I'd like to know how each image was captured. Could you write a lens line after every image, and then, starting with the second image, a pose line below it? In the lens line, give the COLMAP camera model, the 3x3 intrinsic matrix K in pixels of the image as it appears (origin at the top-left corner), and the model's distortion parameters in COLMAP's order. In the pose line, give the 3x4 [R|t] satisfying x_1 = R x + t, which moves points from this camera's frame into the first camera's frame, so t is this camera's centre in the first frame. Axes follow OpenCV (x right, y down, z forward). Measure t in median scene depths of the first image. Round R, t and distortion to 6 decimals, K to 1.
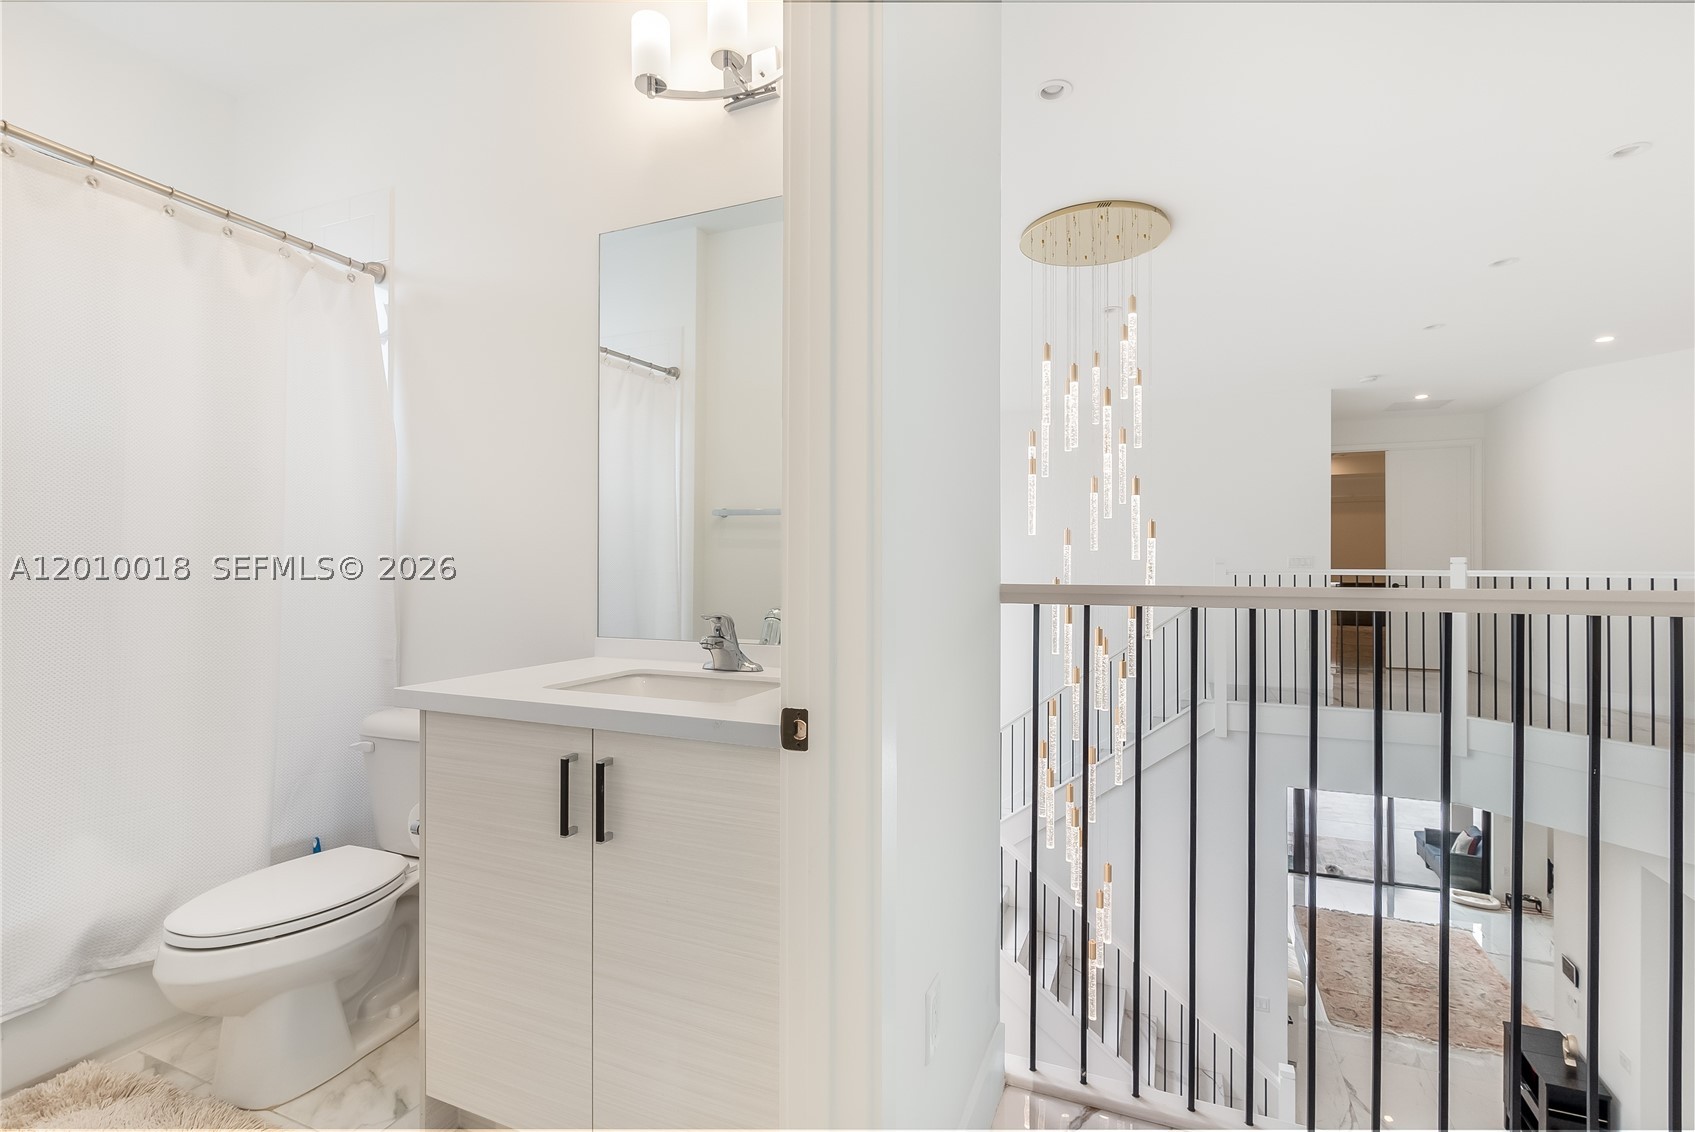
lens RADIAL K [[787.2, 0, 842.2], [0, 787.2, 558.9], [0, 0, 1]] dist [-0.001956, -0.000111]
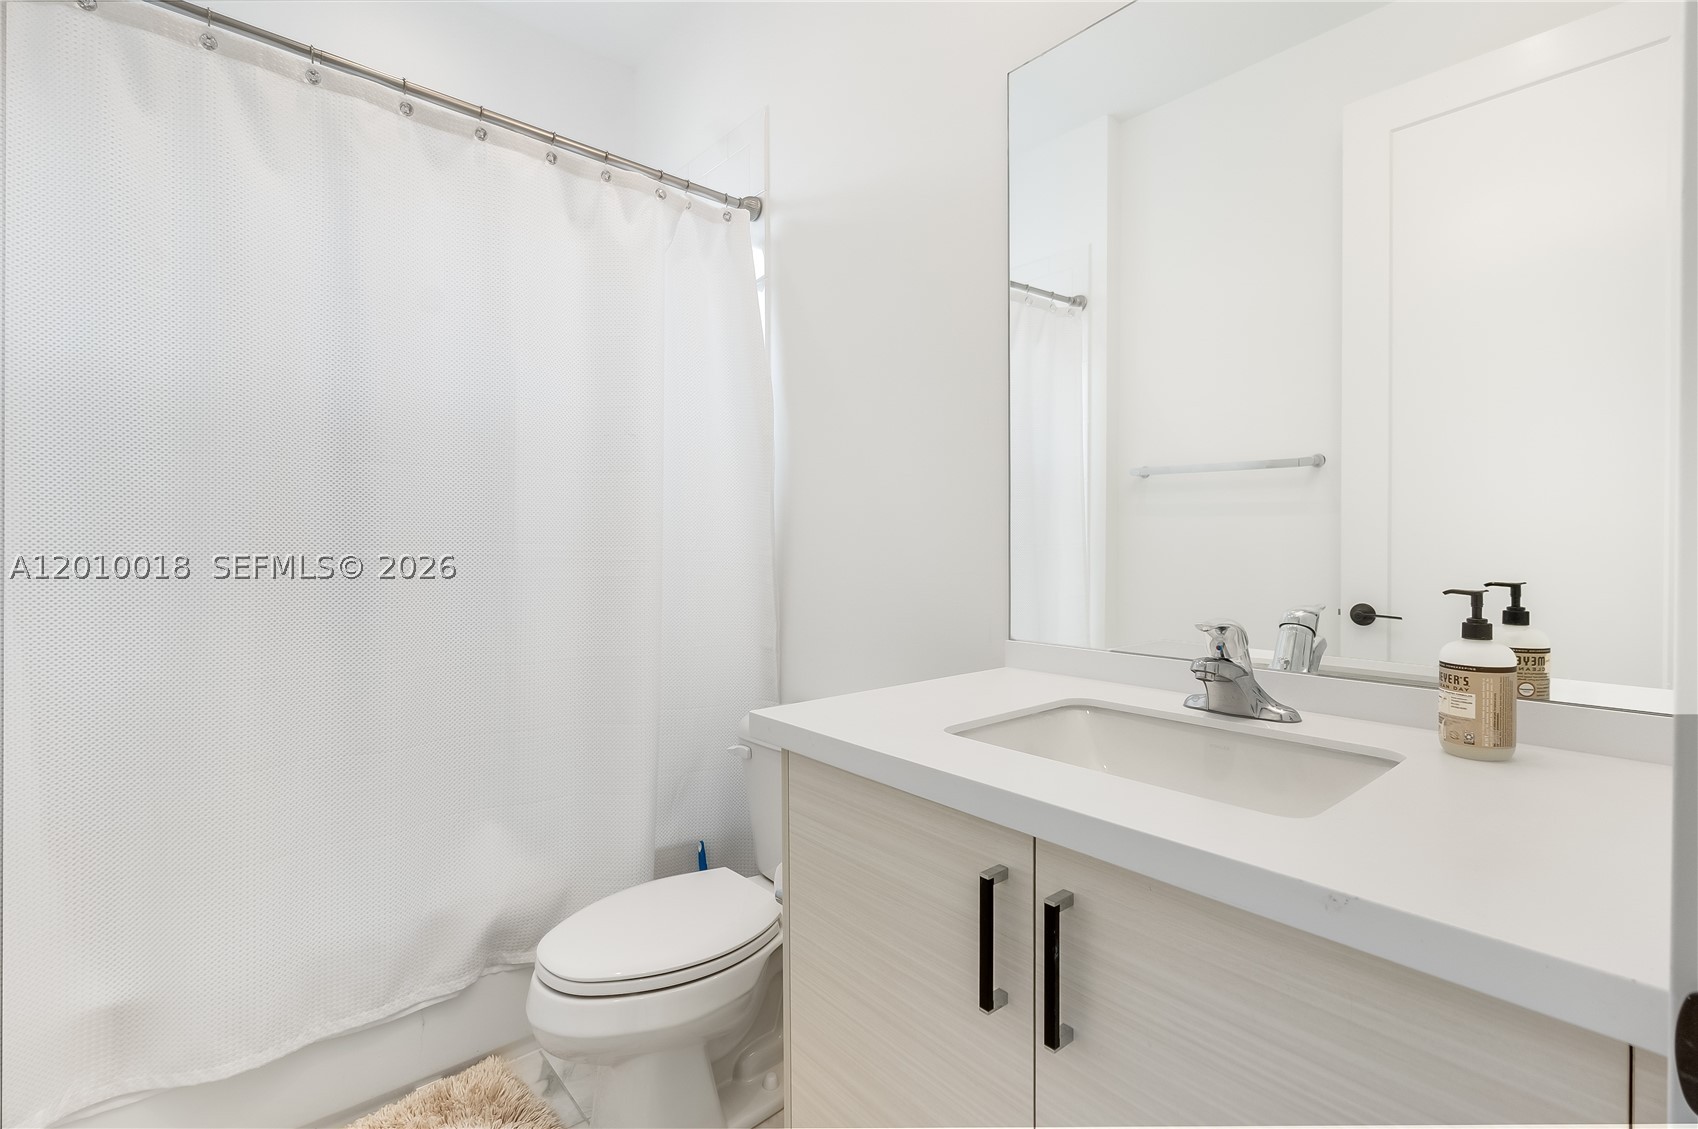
lens RADIAL K [[788.6, 0, 843.7], [0, 788.6, 557.4], [0, 0, 1]] dist [-0.001956, -0.000111]
pose [[0.893941, 0.004781, -0.448160, -0.136730], [0.009800, 0.999496, 0.030210, 0.001009], [0.448078, -0.031398, 0.893443, 0.321907]]
